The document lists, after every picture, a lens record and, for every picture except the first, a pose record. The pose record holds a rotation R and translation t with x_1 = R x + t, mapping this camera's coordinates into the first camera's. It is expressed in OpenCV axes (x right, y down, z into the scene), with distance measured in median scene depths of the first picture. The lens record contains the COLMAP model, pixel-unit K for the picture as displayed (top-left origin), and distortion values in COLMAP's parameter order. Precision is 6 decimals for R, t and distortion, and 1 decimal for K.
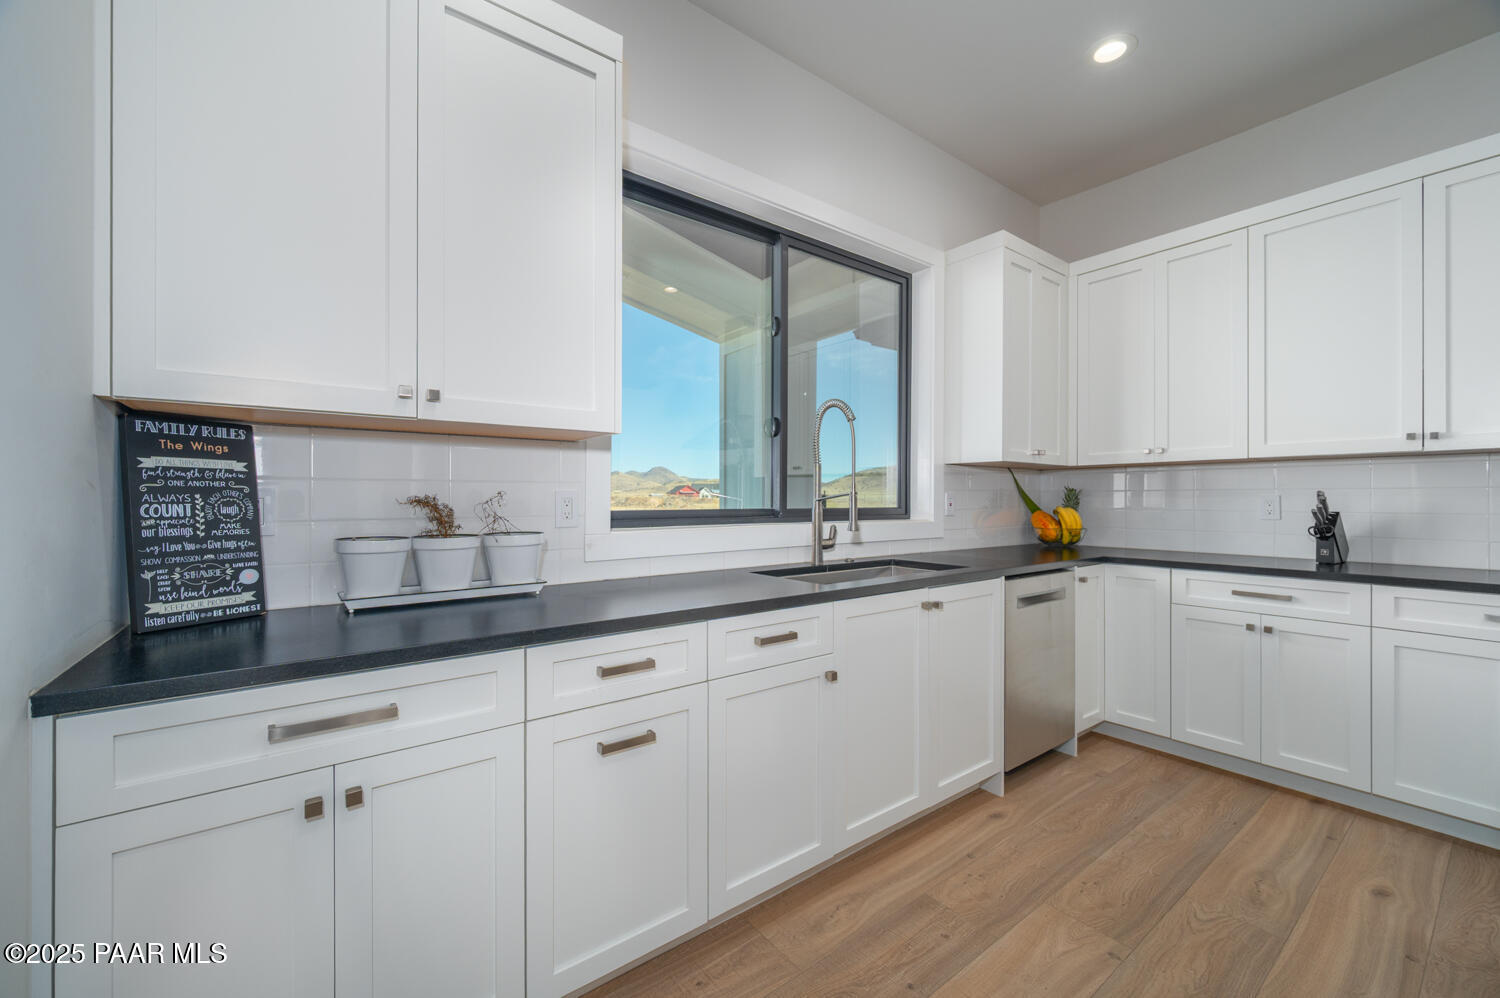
lens RADIAL K [[594.3, 0, 752.3], [0, 594.3, 500.5], [0, 0, 1]] dist [-0.001588, -0.000344]
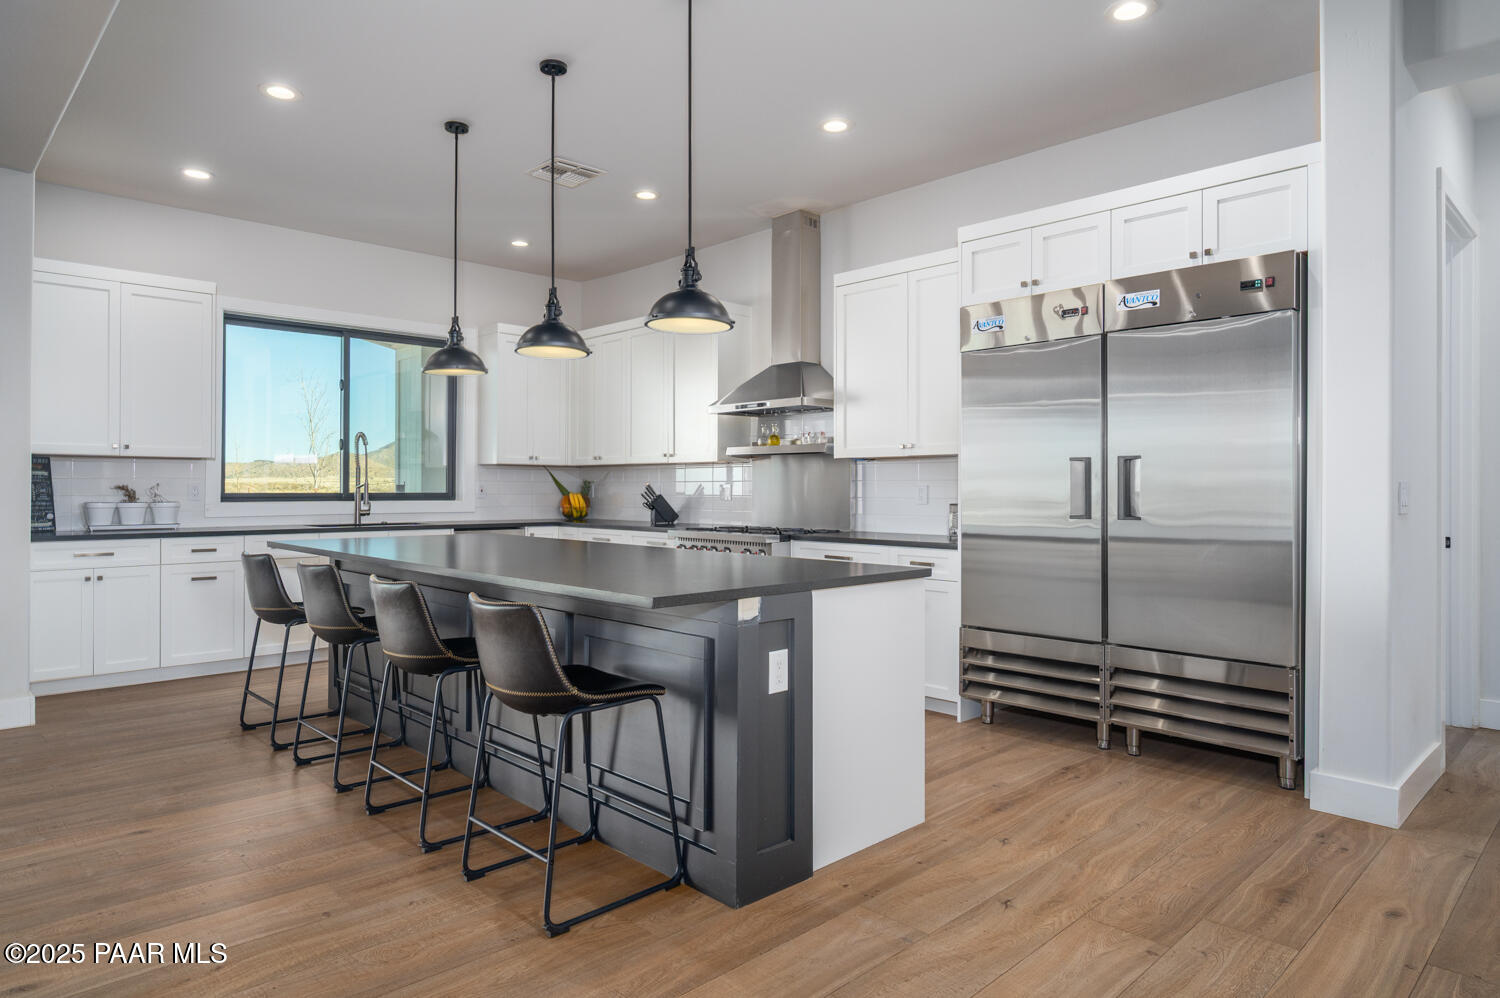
lens RADIAL K [[887.3, 0, 726.0], [0, 887.3, 489.7], [0, 0, 1]] dist [0.000356, 0.000050]
pose [[0.995012, 0.001605, 0.099739, 0.897307], [-0.001477, 0.999998, -0.001362, 0.007326], [-0.099741, 0.001208, 0.995013, -1.663127]]
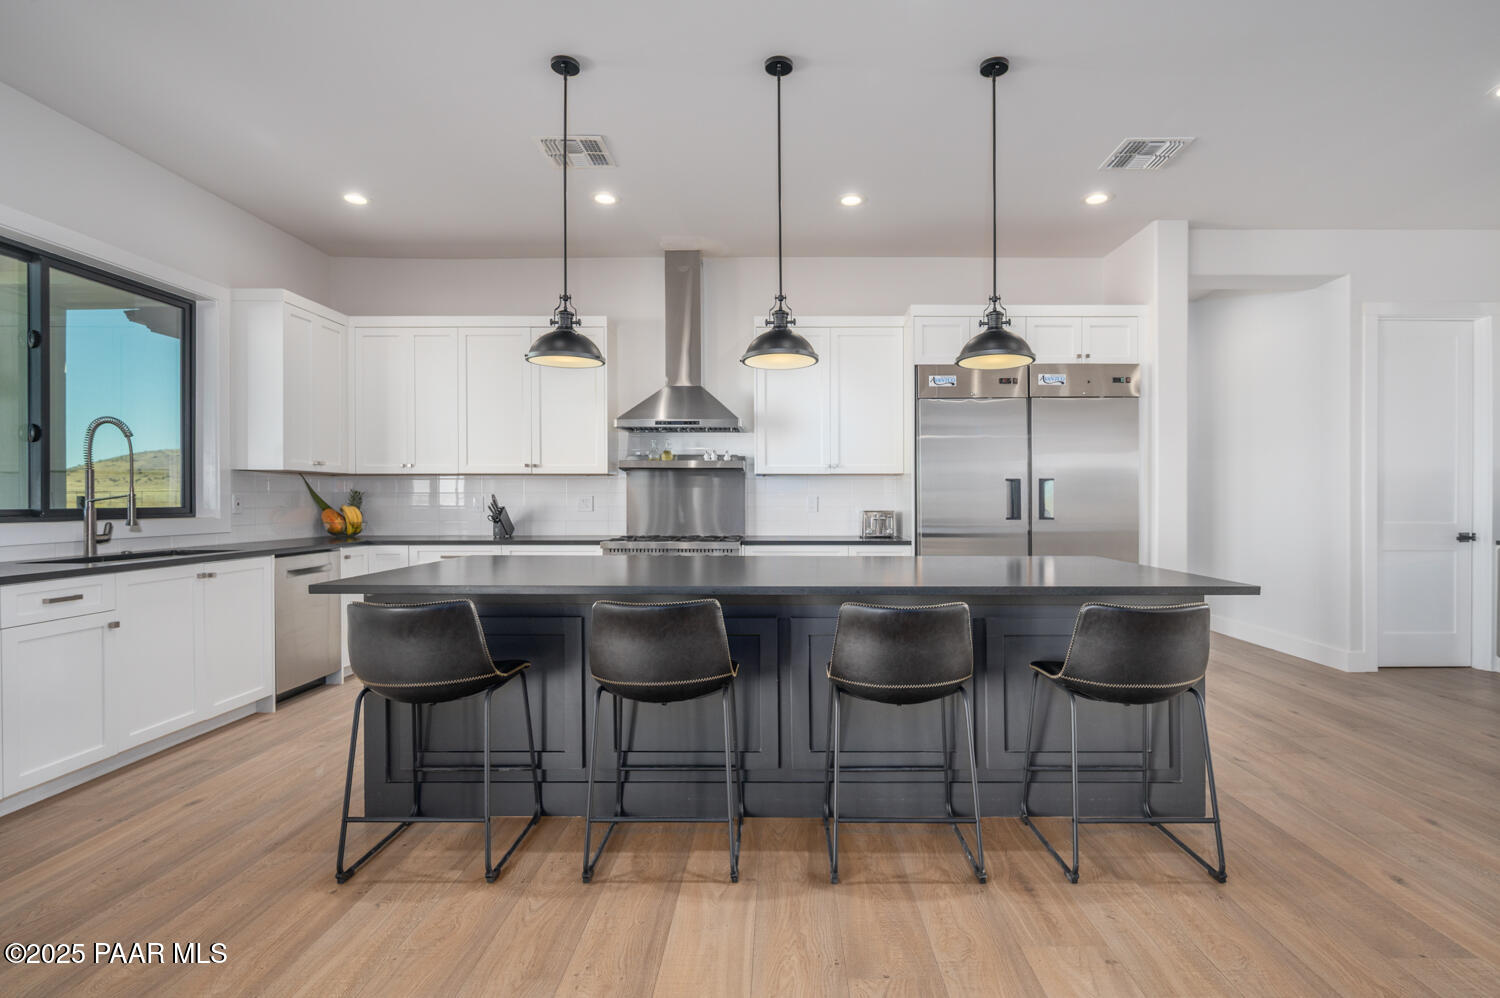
lens RADIAL K [[723.1, 0, 778.6], [0, 723.1, 504.4], [0, 0, 1]] dist [-0.007033, 0.000687]
pose [[0.613848, -0.008297, 0.789381, -0.165622], [0.002379, 0.999960, 0.008660, -0.003258], [-0.789421, -0.003438, 0.613843, -0.880385]]
